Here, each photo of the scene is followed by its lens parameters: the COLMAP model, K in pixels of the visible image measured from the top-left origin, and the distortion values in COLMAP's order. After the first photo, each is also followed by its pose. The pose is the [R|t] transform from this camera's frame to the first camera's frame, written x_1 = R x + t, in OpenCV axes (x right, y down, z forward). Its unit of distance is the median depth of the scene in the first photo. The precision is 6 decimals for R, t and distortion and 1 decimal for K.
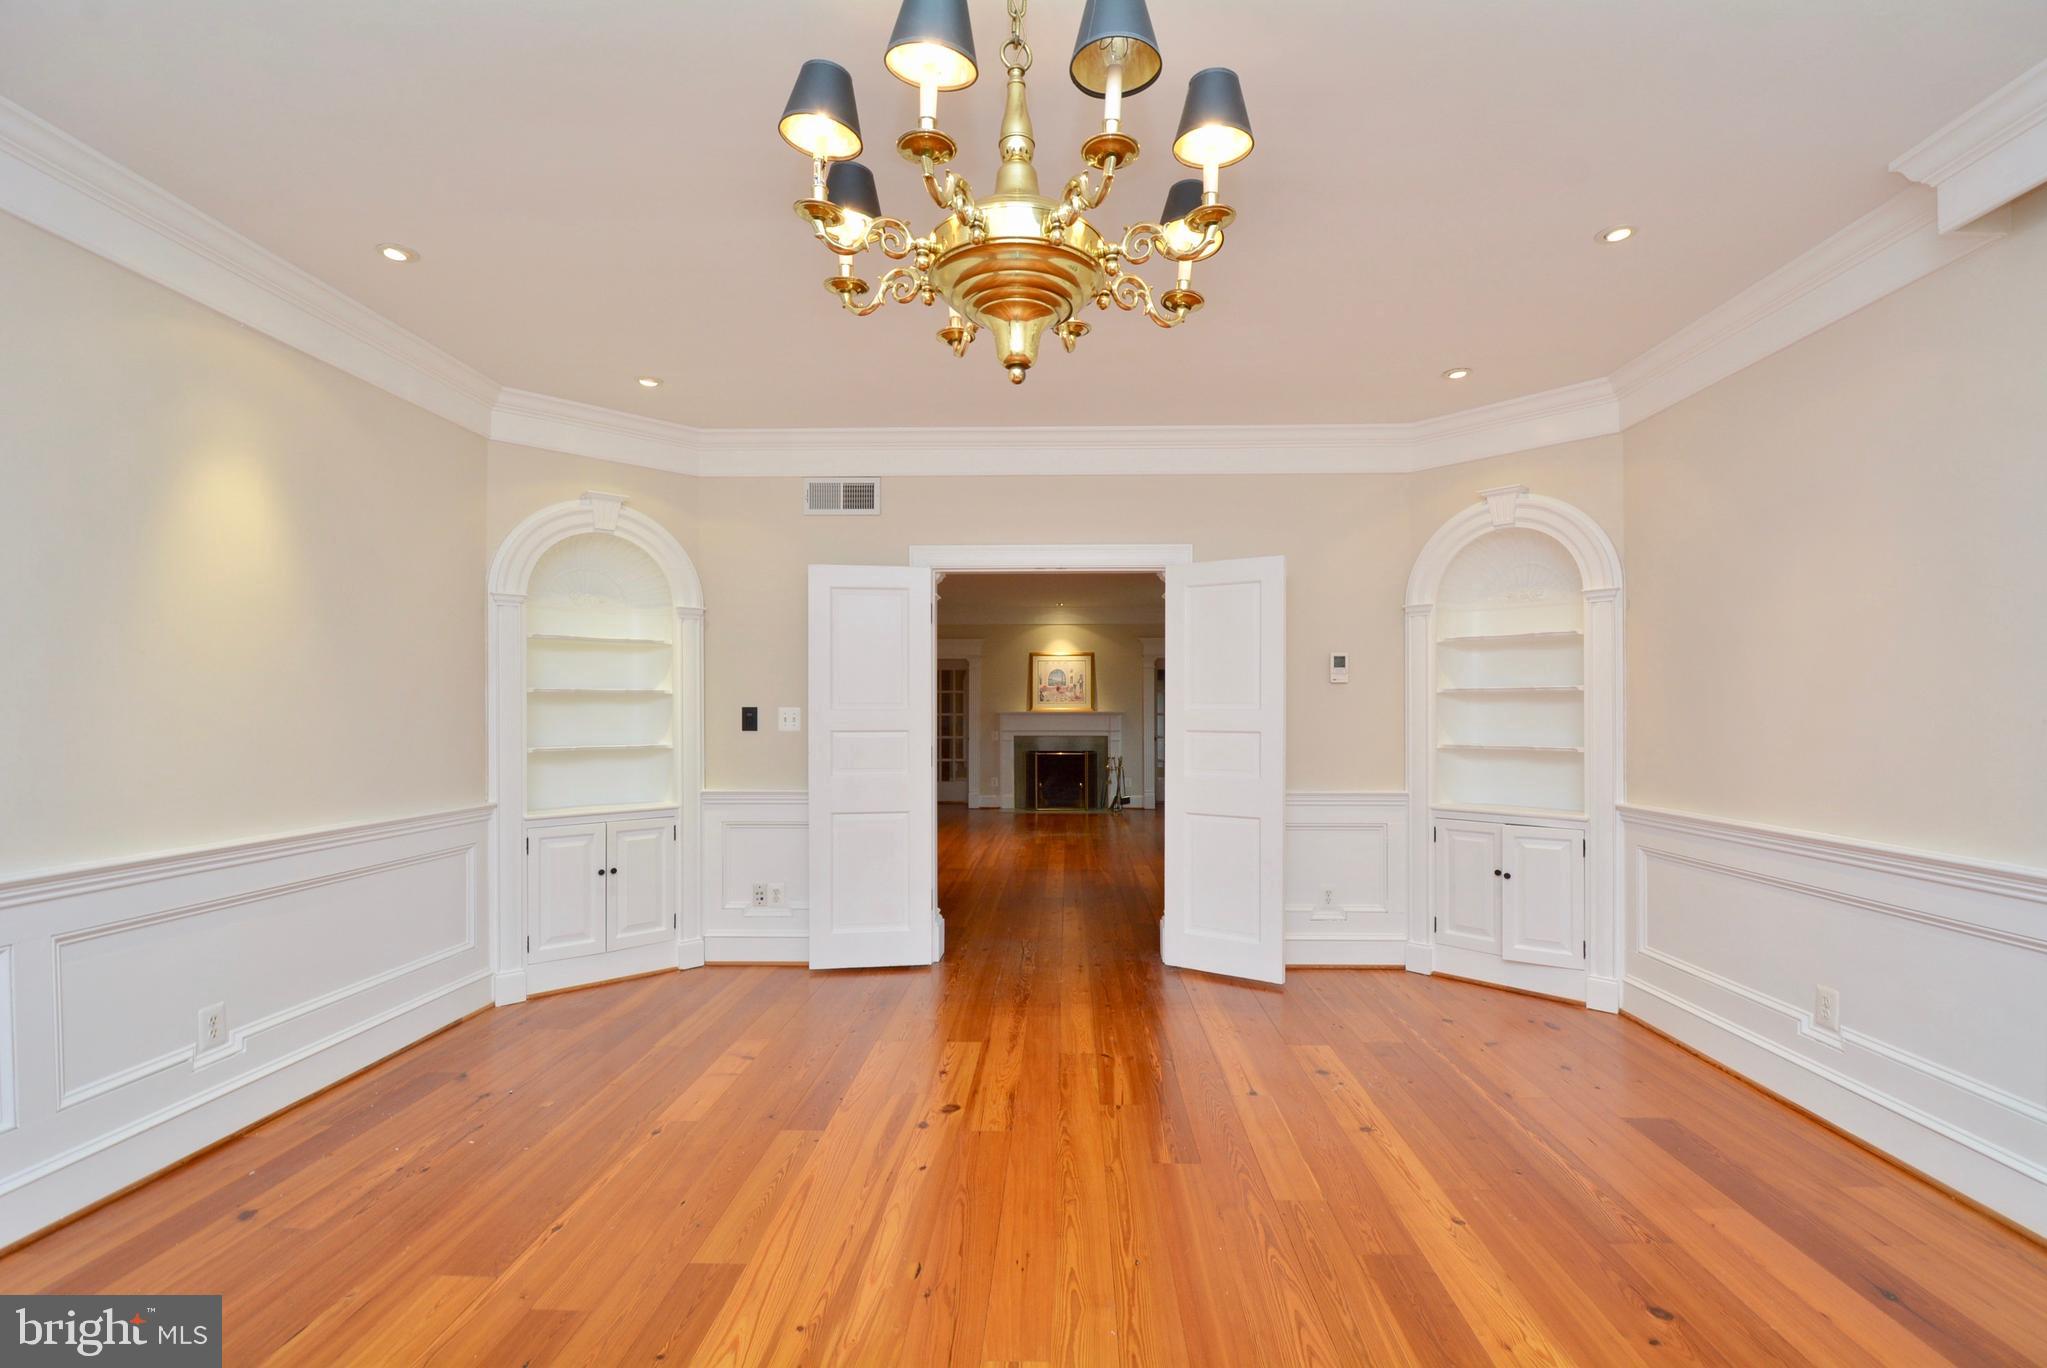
lens RADIAL K [[905.7, 0, 1044.8], [0, 905.7, 712.3], [0, 0, 1]] dist [0.009188, -0.019659]
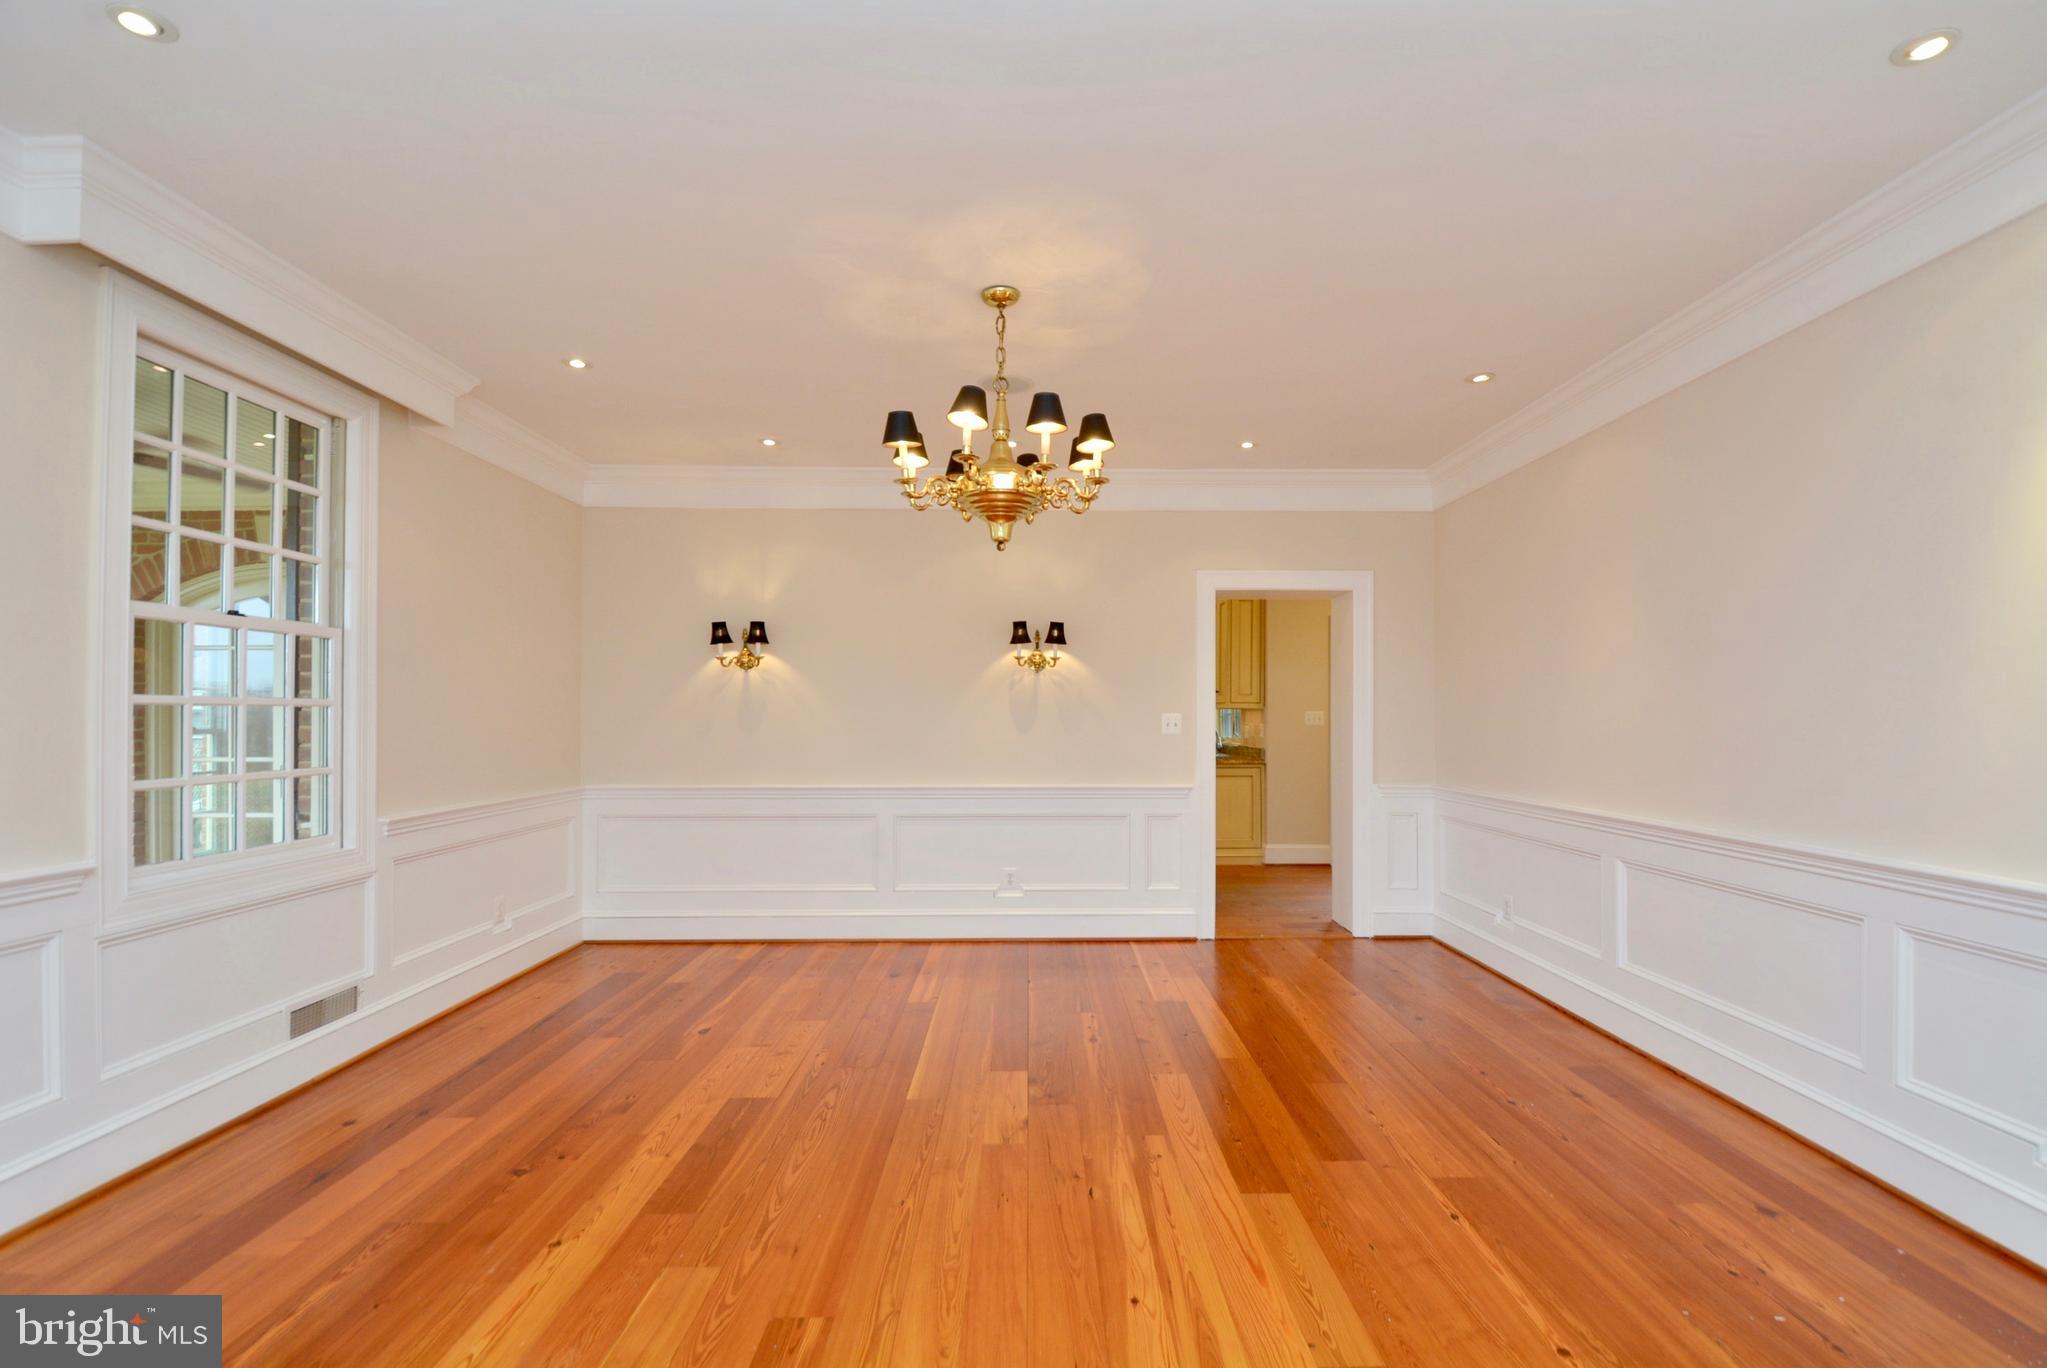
lens RADIAL K [[905.7, 0, 1044.8], [0, 905.7, 712.3], [0, 0, 1]] dist [0.009188, -0.019659]
pose [[-0.998999, 0.001385, -0.044709, -0.025385], [0.001517, 0.999995, -0.002928, -0.004485], [0.044704, -0.002993, -0.998996, 2.016281]]
